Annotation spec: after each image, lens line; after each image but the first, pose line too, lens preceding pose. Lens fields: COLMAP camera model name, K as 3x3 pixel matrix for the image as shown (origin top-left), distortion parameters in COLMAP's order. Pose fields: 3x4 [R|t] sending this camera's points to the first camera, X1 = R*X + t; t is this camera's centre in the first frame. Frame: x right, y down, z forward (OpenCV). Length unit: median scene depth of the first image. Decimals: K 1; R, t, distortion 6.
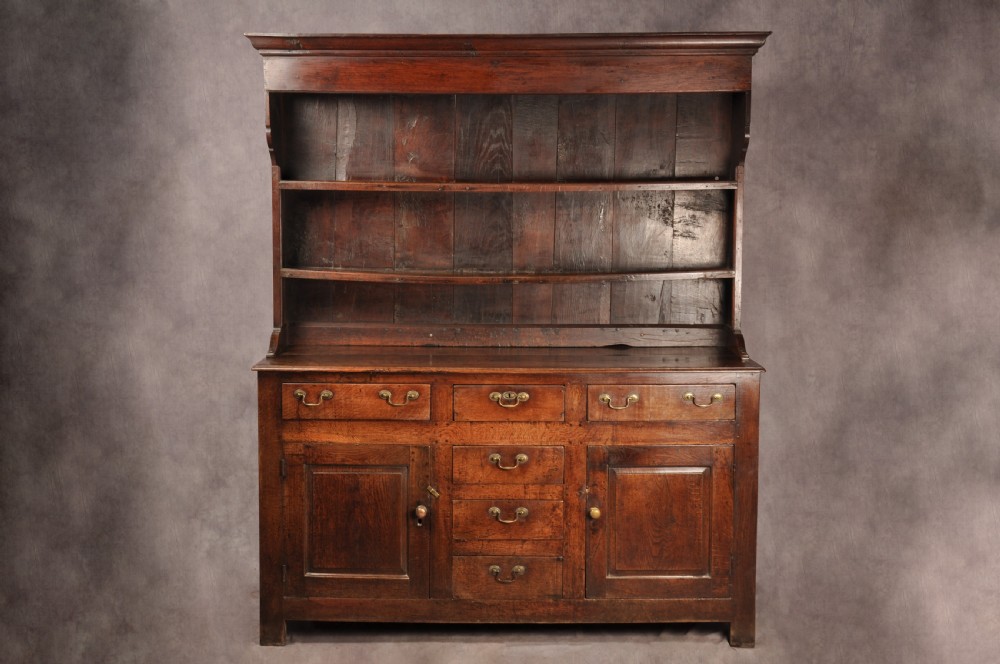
lens RADIAL K [[1332.1, 0, 500.0], [0, 1332.1, 332.0], [0, 0, 1]] dist [0.093377, 0.044080]
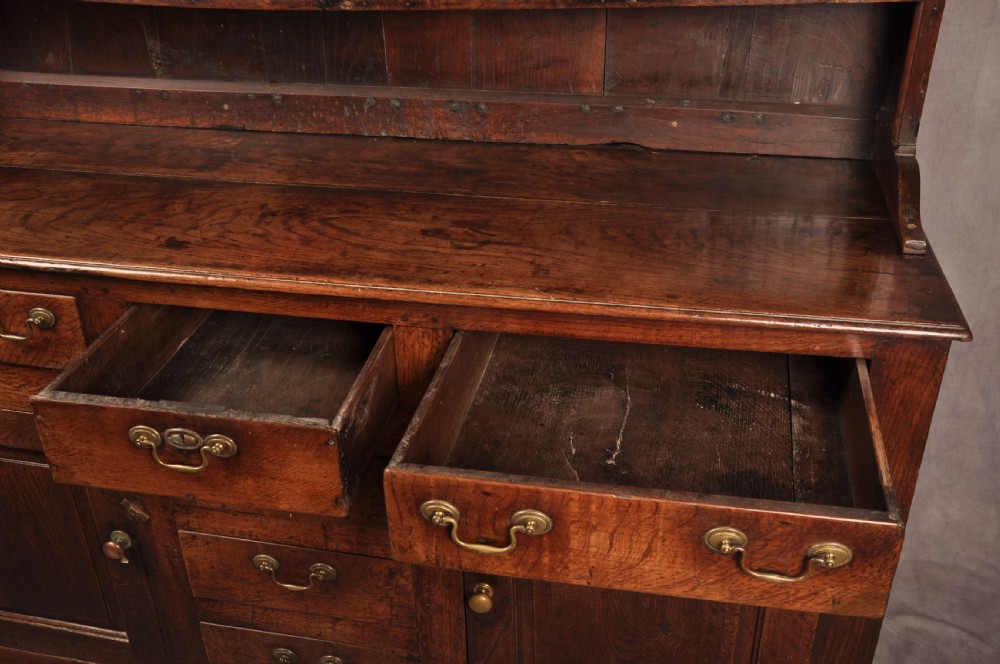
lens RADIAL K [[960.1, 0, 500.0], [0, 960.1, 332.0], [0, 0, 1]] dist [-0.092371, 0.217387]
pose [[0.977349, 0.082817, -0.194755, 0.129464], [0.000375, 0.919573, 0.392918, -0.063508], [0.211632, -0.384092, 0.898713, 0.757599]]
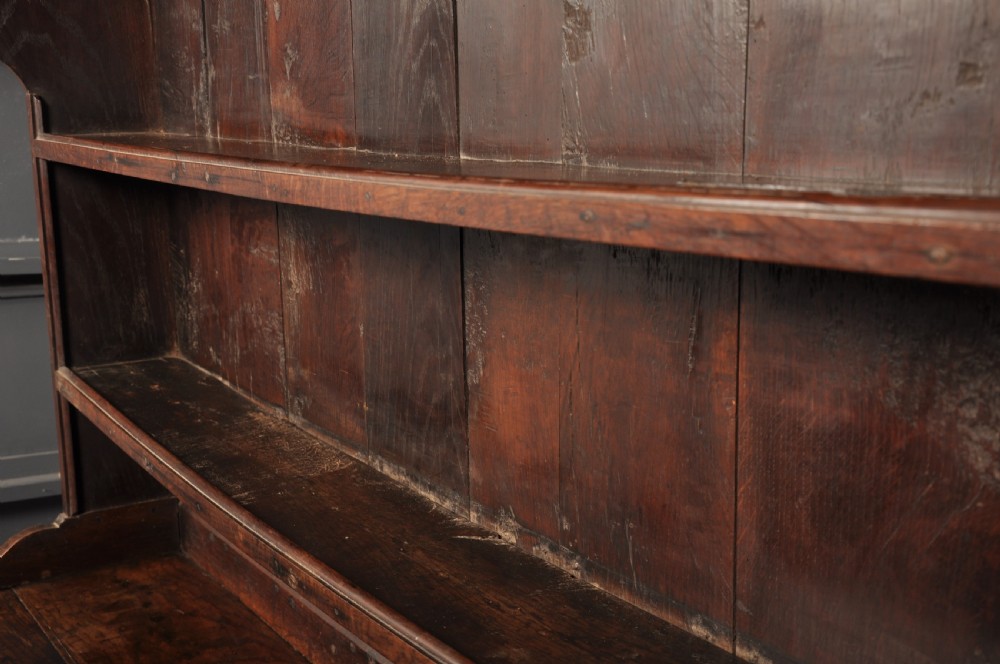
lens RADIAL K [[1332.1, 0, 500.0], [0, 1332.1, 332.0], [0, 0, 1]] dist [0.093377, 0.044080]
pose [[0.523798, 0.138556, -0.840499, 0.238859], [-0.079513, 0.990328, 0.113703, -0.118737], [0.848124, 0.007273, 0.529748, 0.962628]]
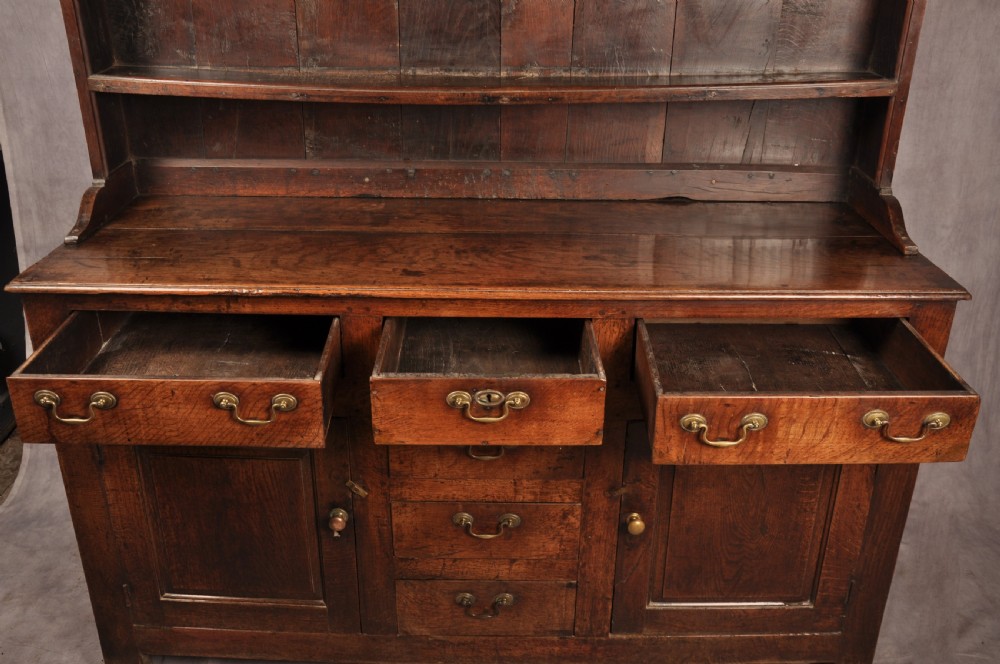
lens RADIAL K [[914.4, 0, 500.0], [0, 914.4, 332.0], [0, 0, 1]] dist [-0.101390, 0.179393]
pose [[0.999906, 0.008073, -0.011096, 0.015853], [-0.004235, 0.950706, 0.310065, -0.067331], [0.013052, -0.309989, 0.950651, 0.646429]]
